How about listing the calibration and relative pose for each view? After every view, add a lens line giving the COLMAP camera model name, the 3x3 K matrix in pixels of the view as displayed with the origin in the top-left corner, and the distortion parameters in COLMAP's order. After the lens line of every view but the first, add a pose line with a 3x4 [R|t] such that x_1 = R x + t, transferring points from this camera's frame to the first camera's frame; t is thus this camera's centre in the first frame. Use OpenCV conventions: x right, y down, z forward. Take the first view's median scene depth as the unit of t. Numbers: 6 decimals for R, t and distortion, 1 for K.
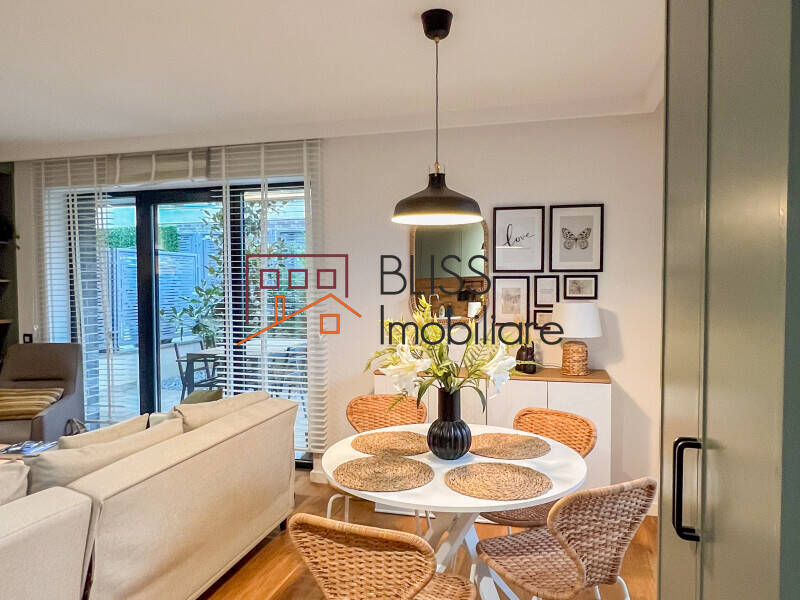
lens RADIAL K [[561.9, 0, 394.9], [0, 561.9, 301.8], [0, 0, 1]] dist [-0.003704, -0.006748]
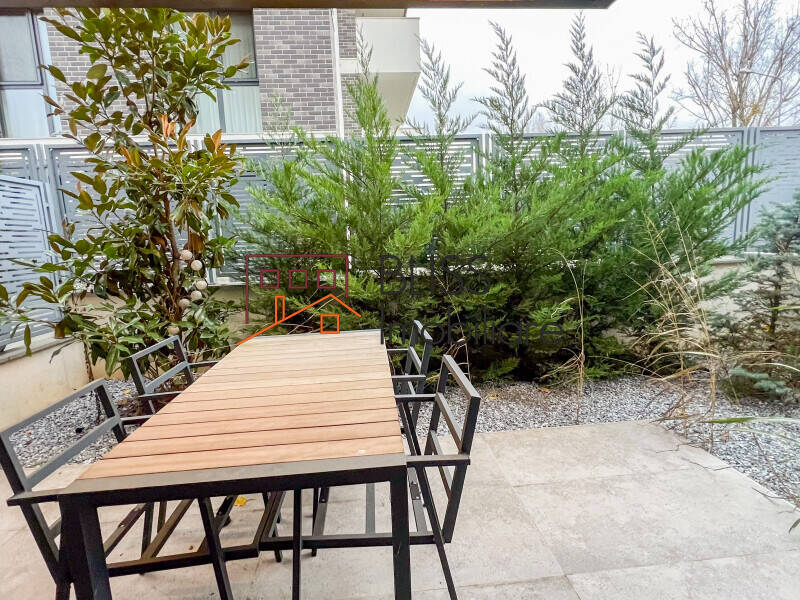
lens RADIAL K [[423.4, 0, 396.4], [0, 423.4, 305.4], [0, 0, 1]] dist [-0.002832, 0.001749]
pose [[0.937785, -0.087022, 0.336134, -0.387635], [0.050362, 0.991937, 0.116297, 0.006219], [-0.343544, -0.092133, 0.934606, 1.056074]]
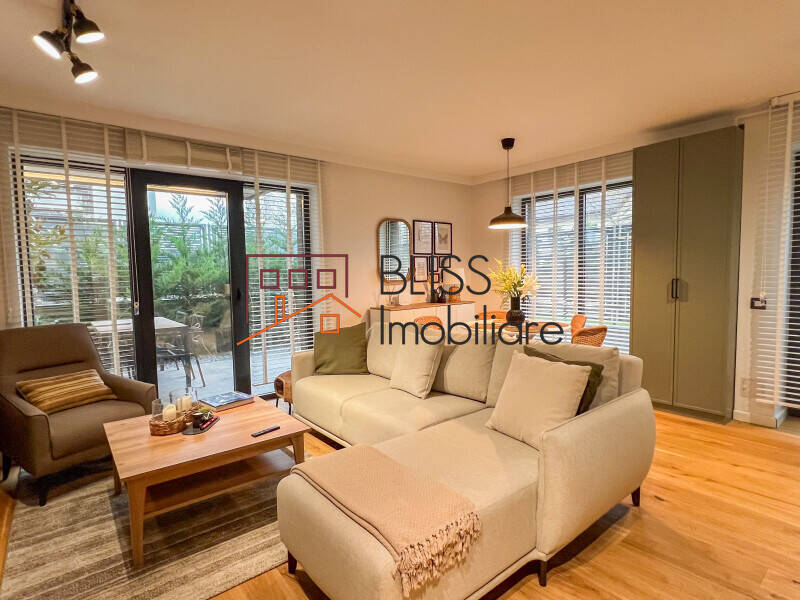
lens RADIAL K [[423.4, 0, 400.0], [0, 423.4, 304.2], [0, 0, 1]] dist [-0.002832, 0.001749]
pose [[0.585681, -0.068204, 0.807667, -0.863322], [0.049076, 0.997609, 0.048656, 0.037537], [-0.809055, 0.011140, 0.587628, 0.168280]]
